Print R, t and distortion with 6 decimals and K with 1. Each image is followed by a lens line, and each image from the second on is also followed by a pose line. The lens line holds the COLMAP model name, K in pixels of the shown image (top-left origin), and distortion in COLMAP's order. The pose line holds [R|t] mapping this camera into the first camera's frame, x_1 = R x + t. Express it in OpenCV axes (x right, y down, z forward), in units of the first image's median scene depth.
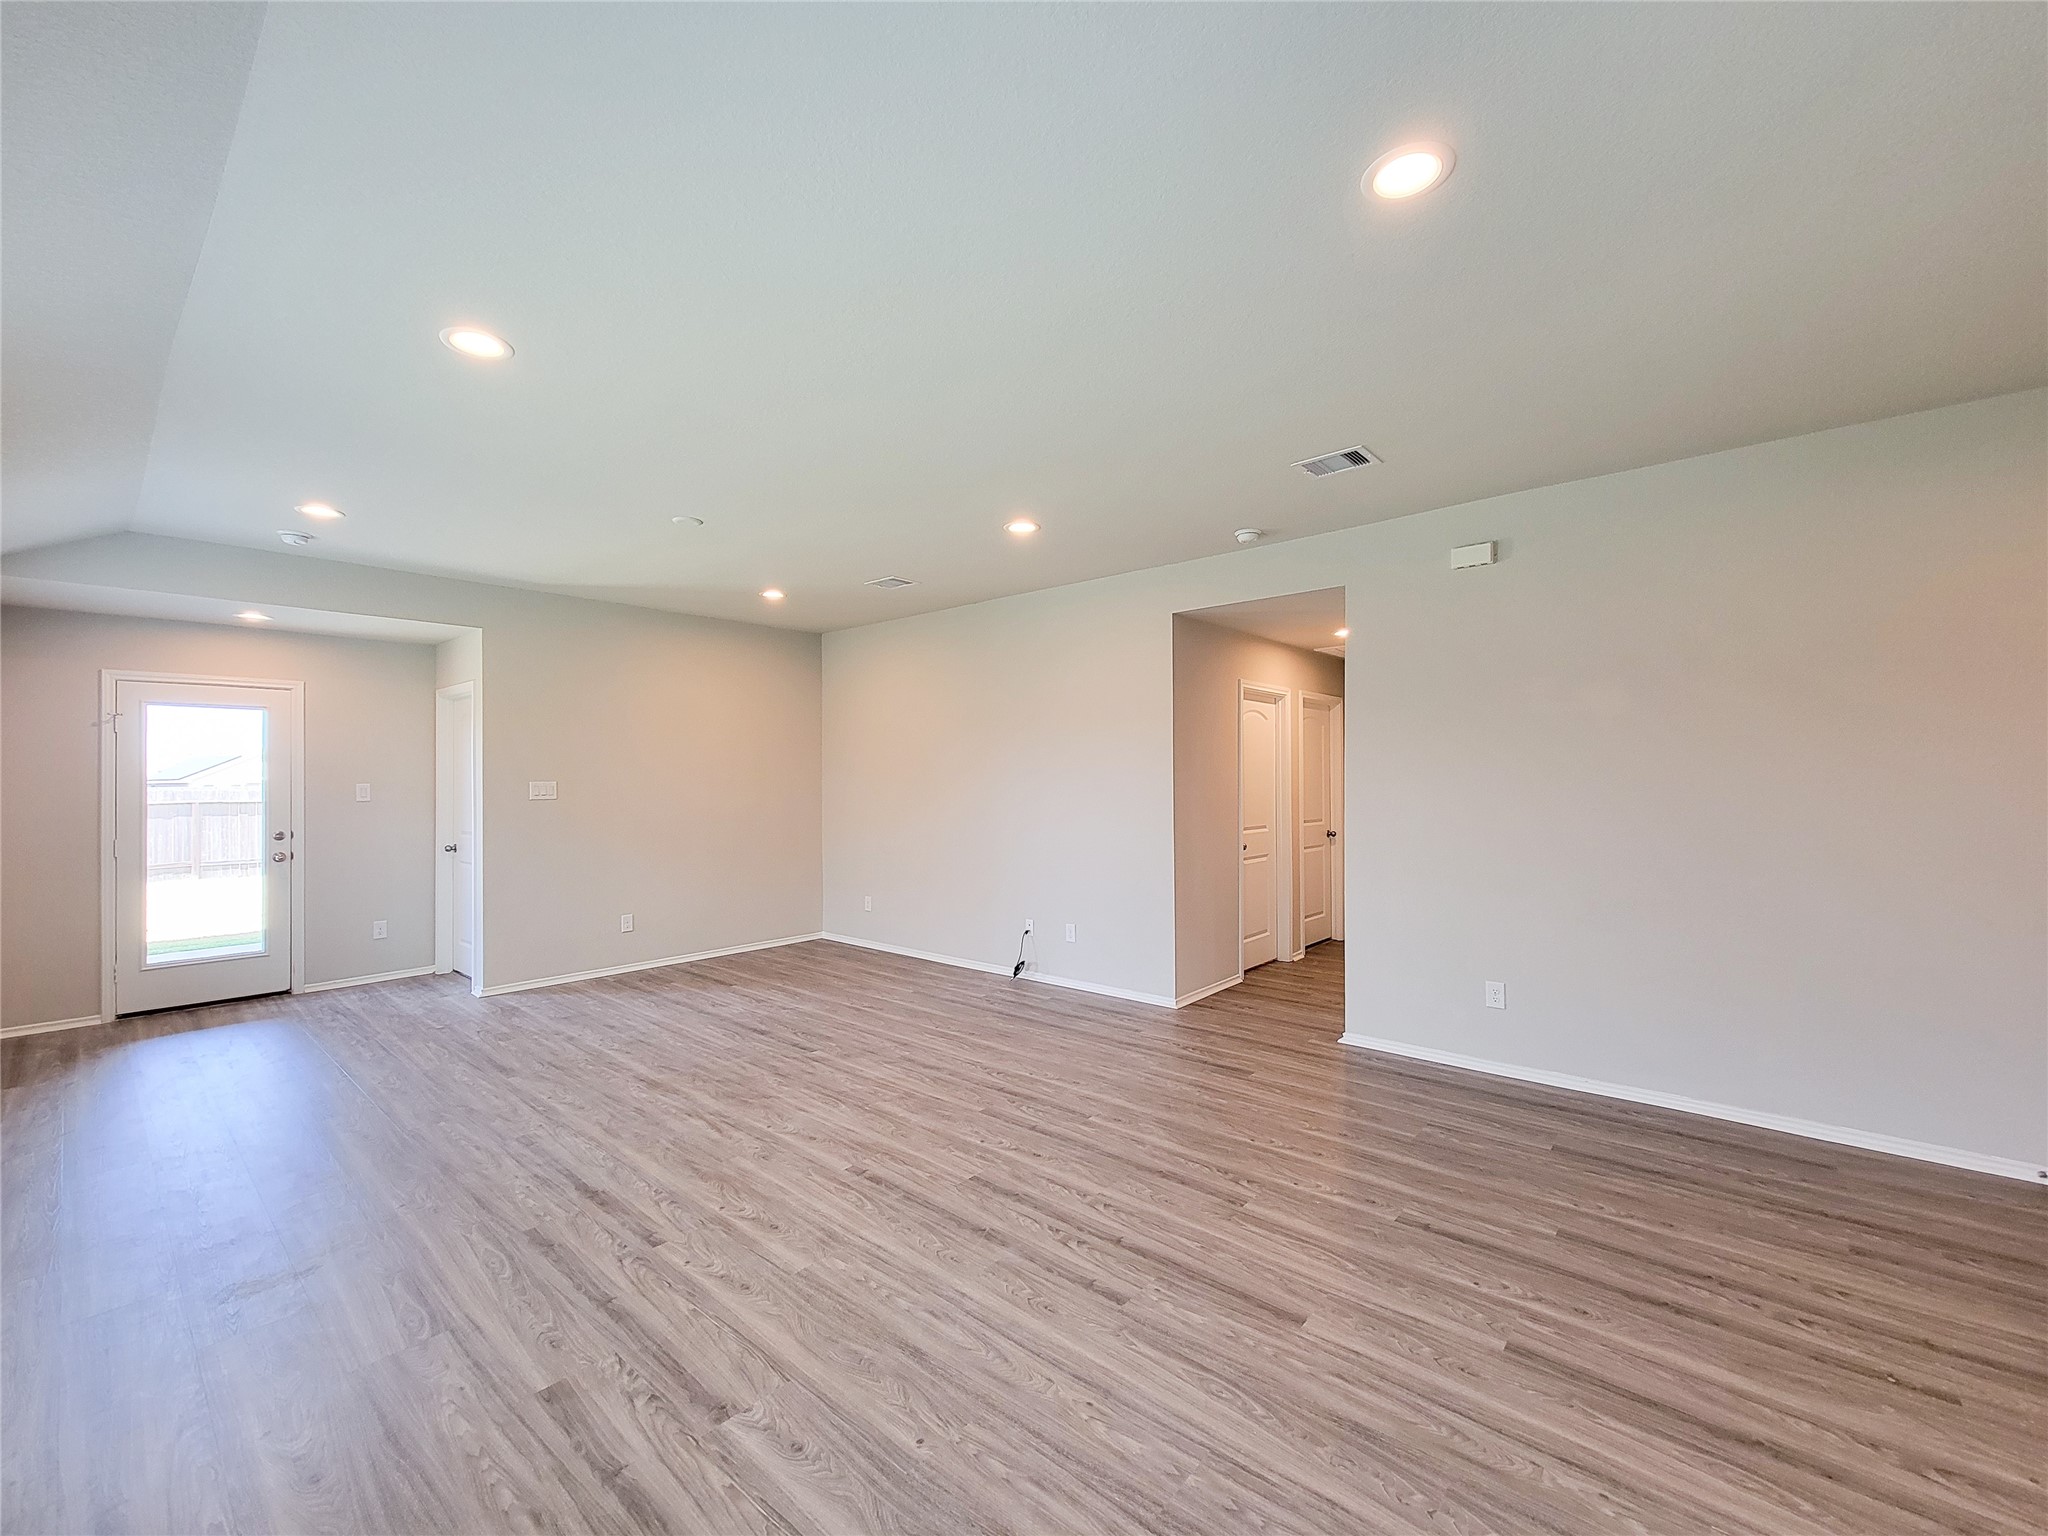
lens RADIAL K [[848.3, 0, 1048.8], [0, 848.3, 765.0], [0, 0, 1]] dist [0.007631, -0.004244]
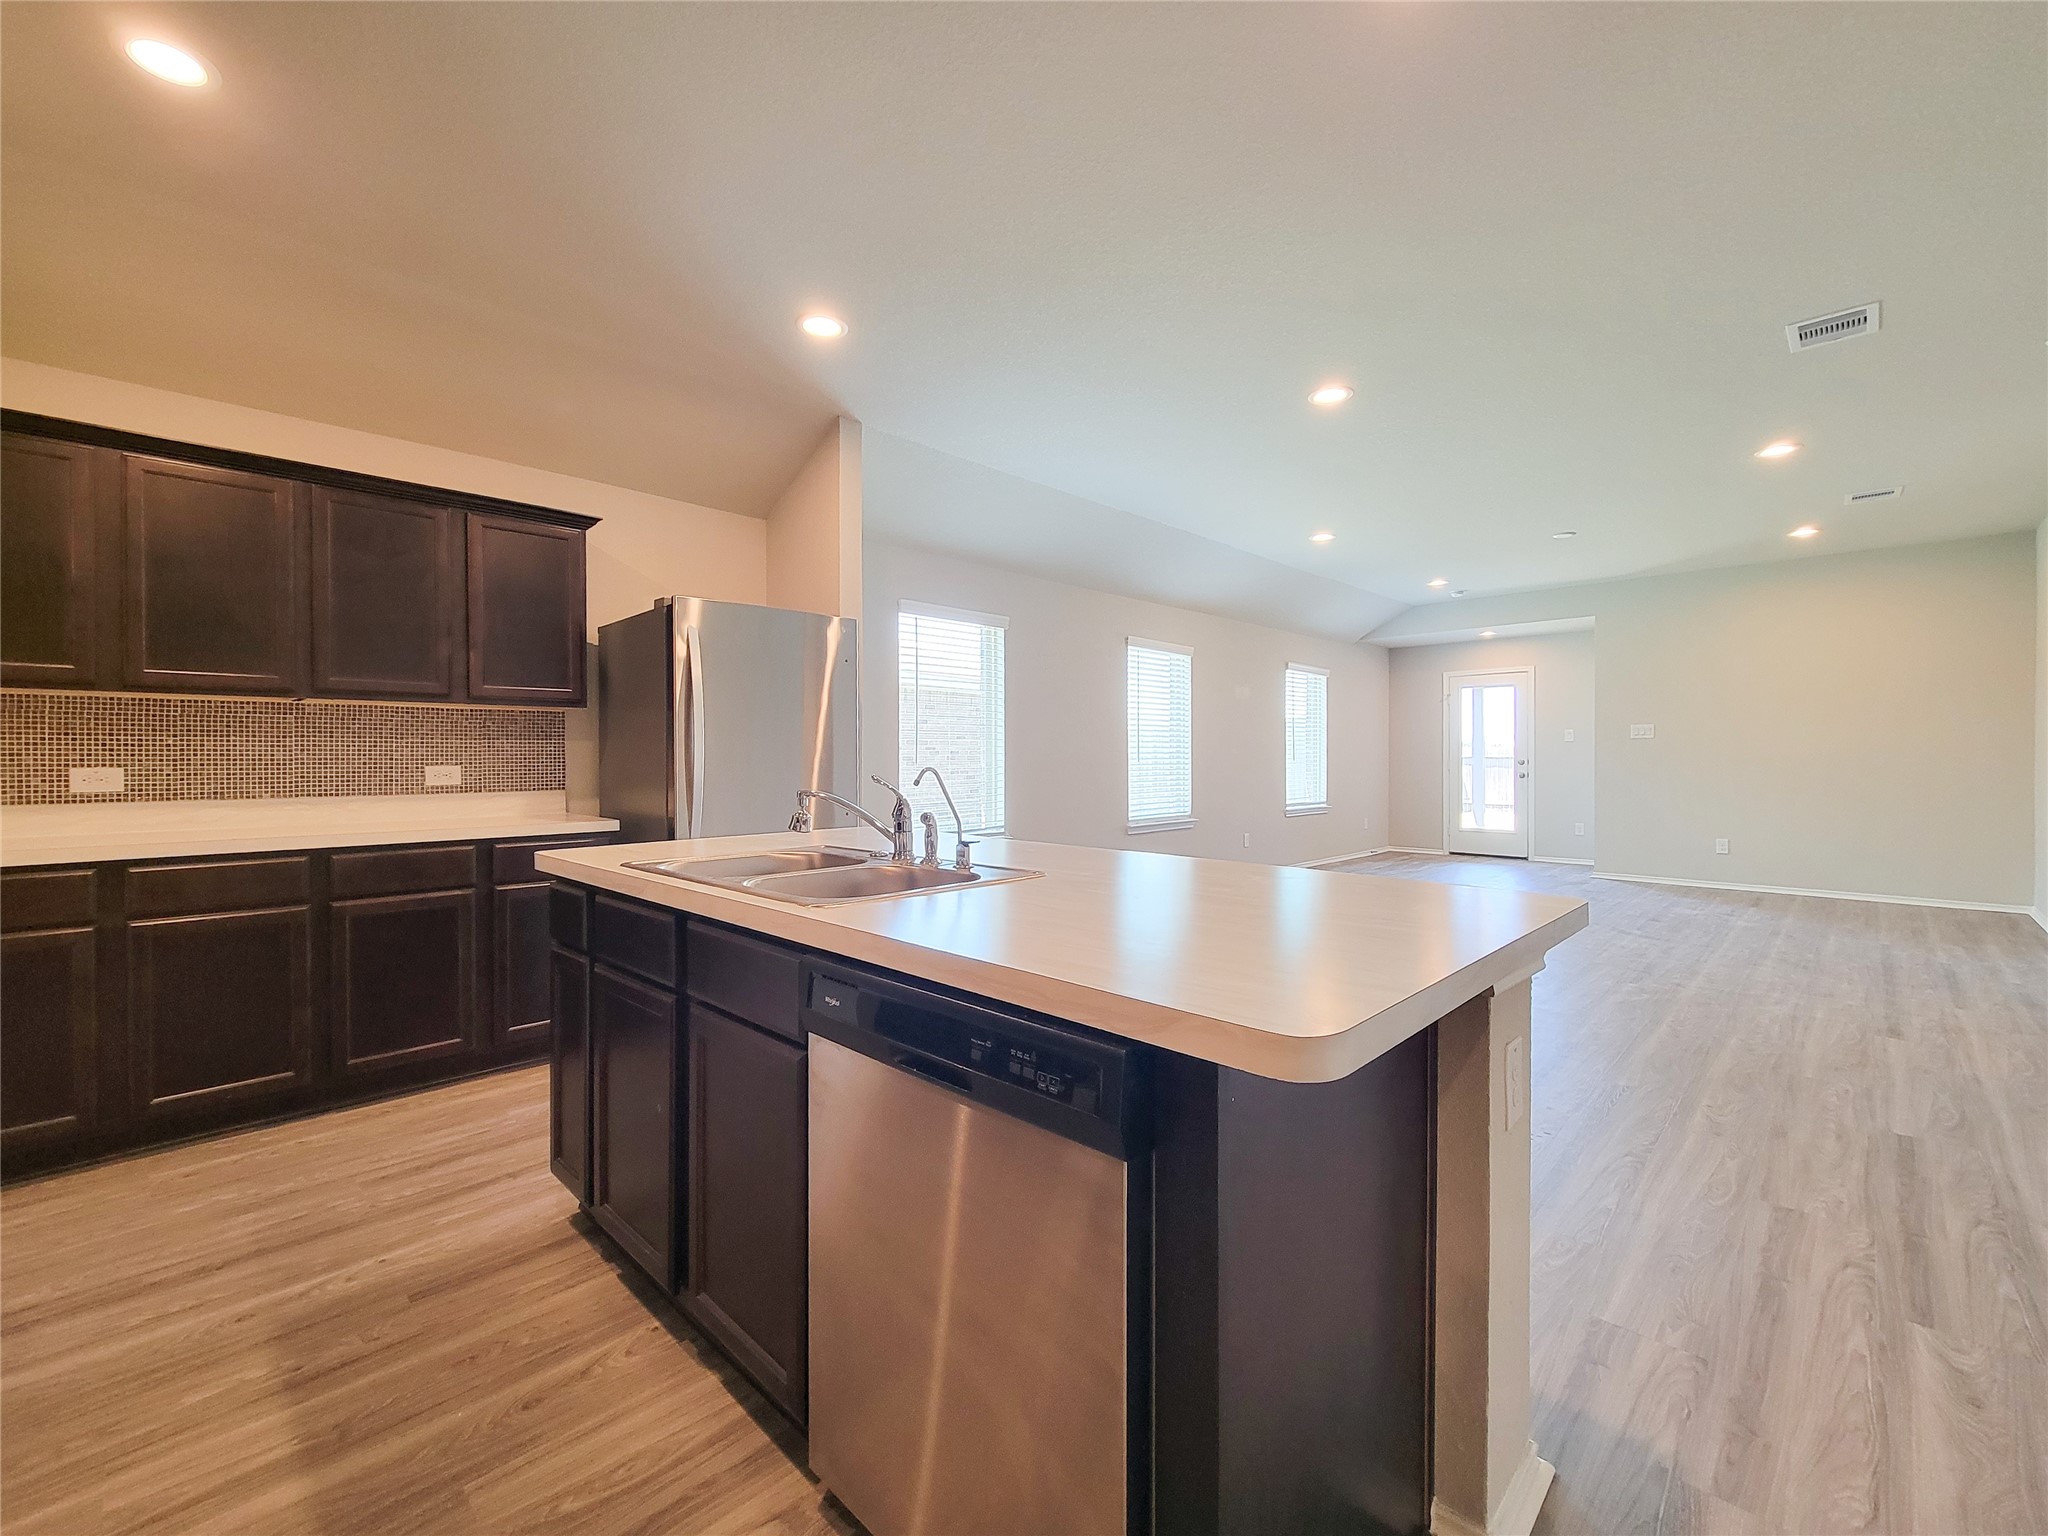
lens RADIAL K [[848.3, 0, 991.2], [0, 848.3, 761.4], [0, 0, 1]] dist [0.007631, -0.004244]
pose [[-0.101539, 0.015328, -0.994713, 1.036427], [0.011628, 0.999831, 0.014220, 0.058438], [0.994764, -0.010122, -0.101701, 0.172951]]
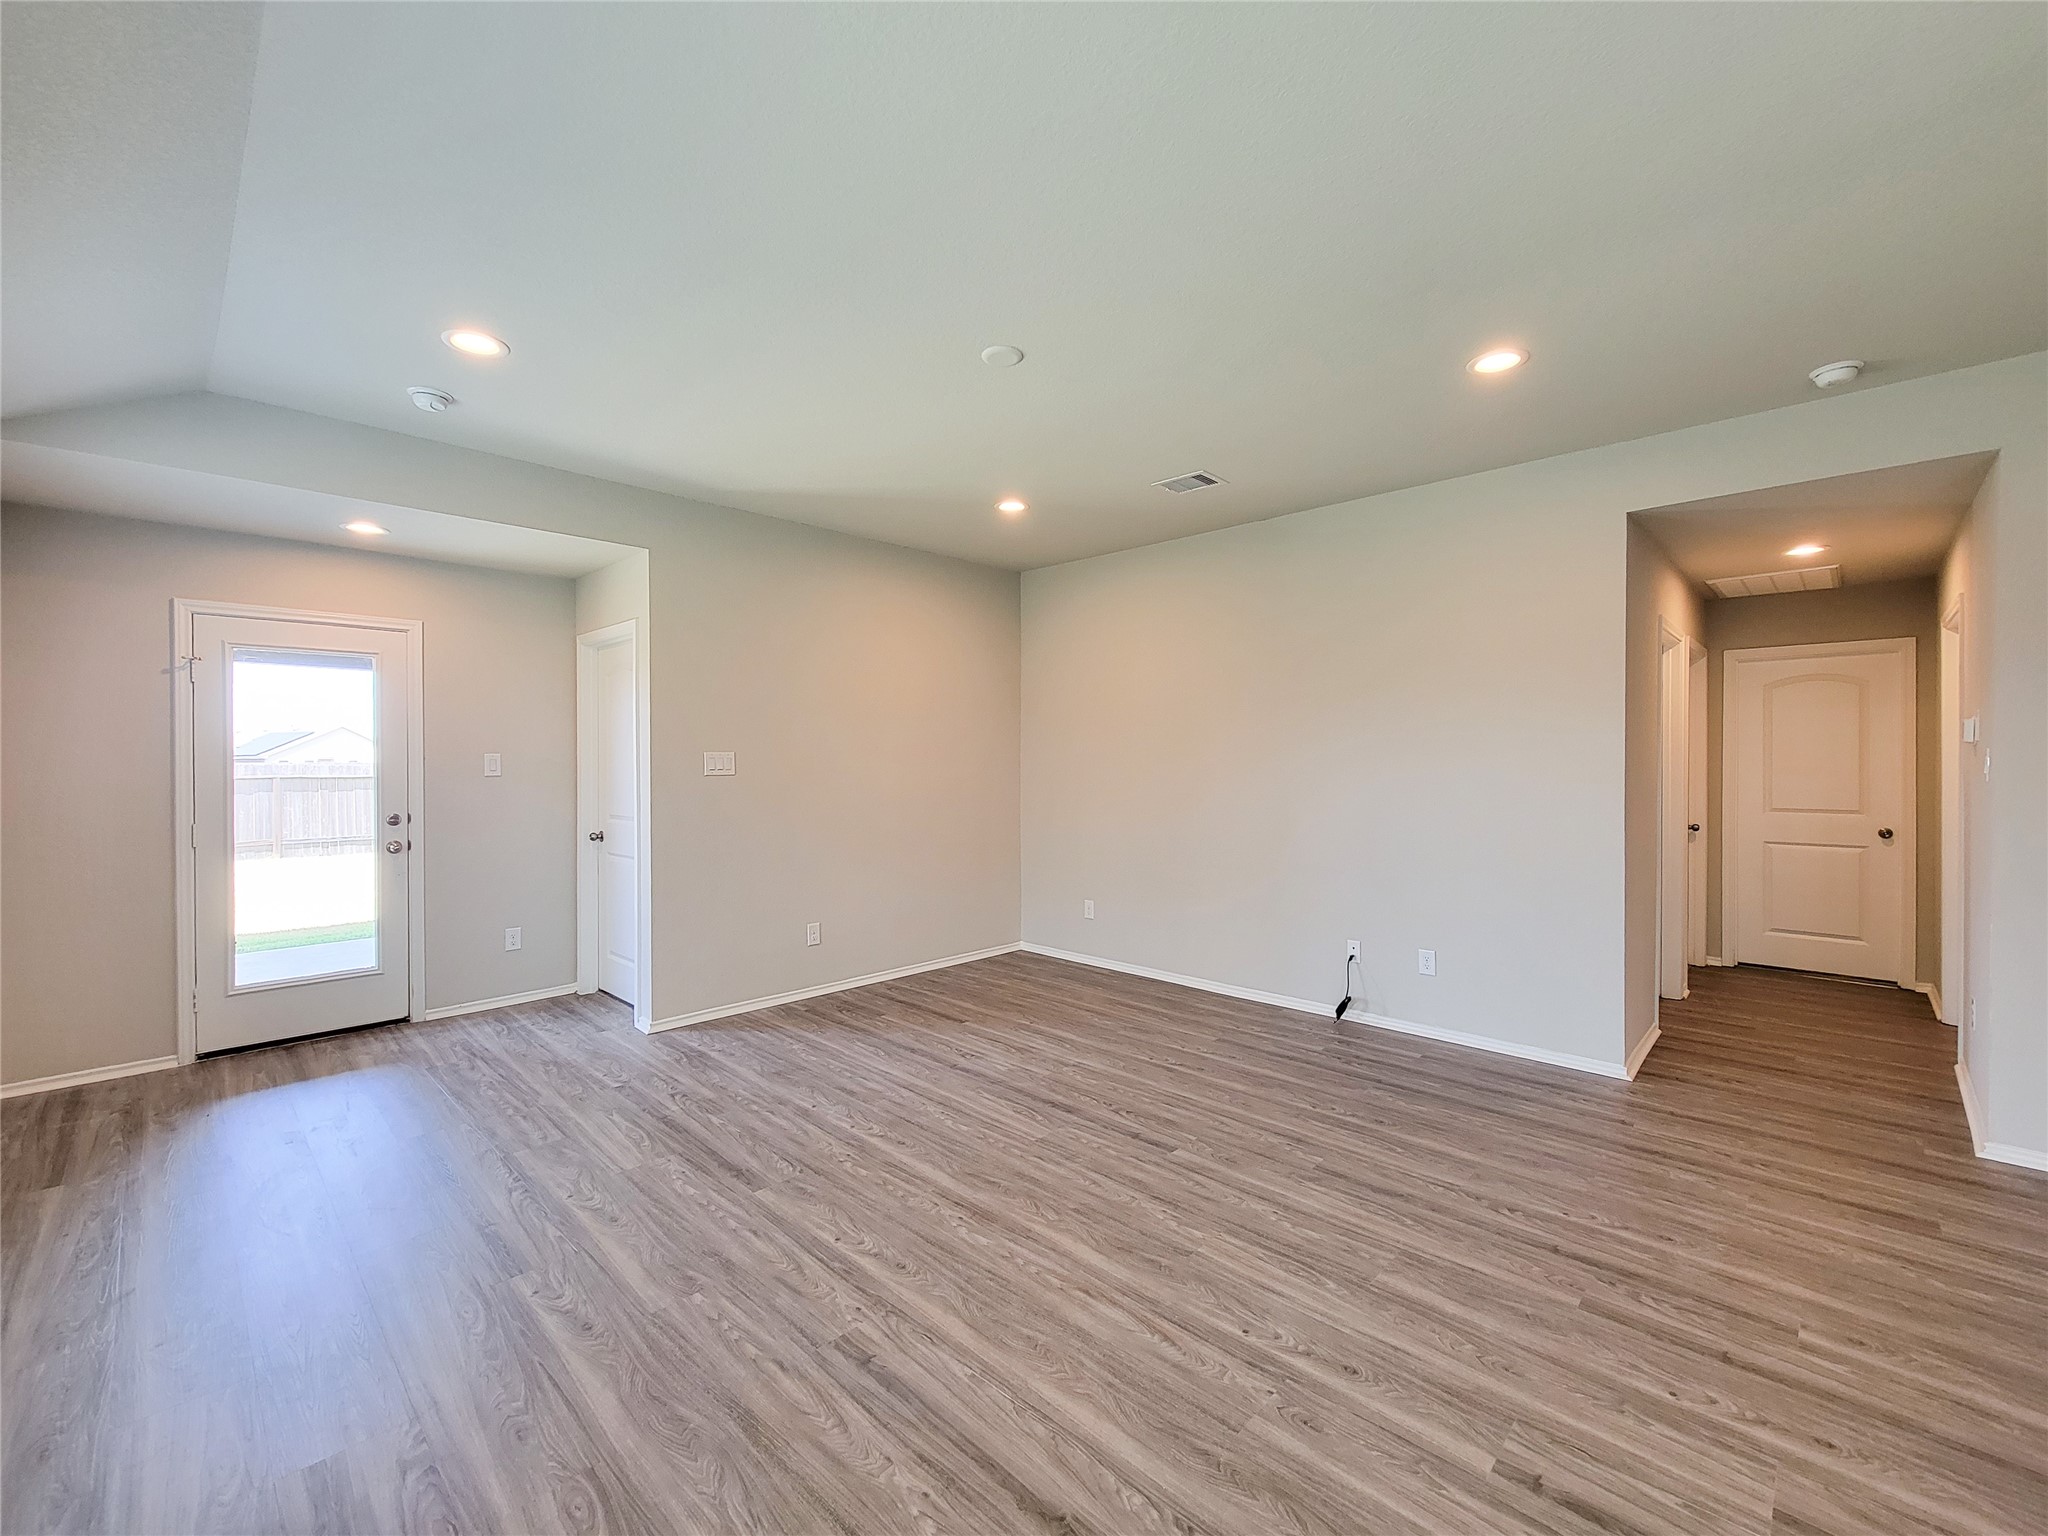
lens RADIAL K [[848.3, 0, 1038.2], [0, 848.3, 759.4], [0, 0, 1]] dist [0.007631, -0.004244]
pose [[0.998616, 0.005618, -0.052285, -0.340525], [-0.004798, 0.999864, 0.015790, 0.015848], [0.052366, -0.015518, 0.998507, 0.314953]]
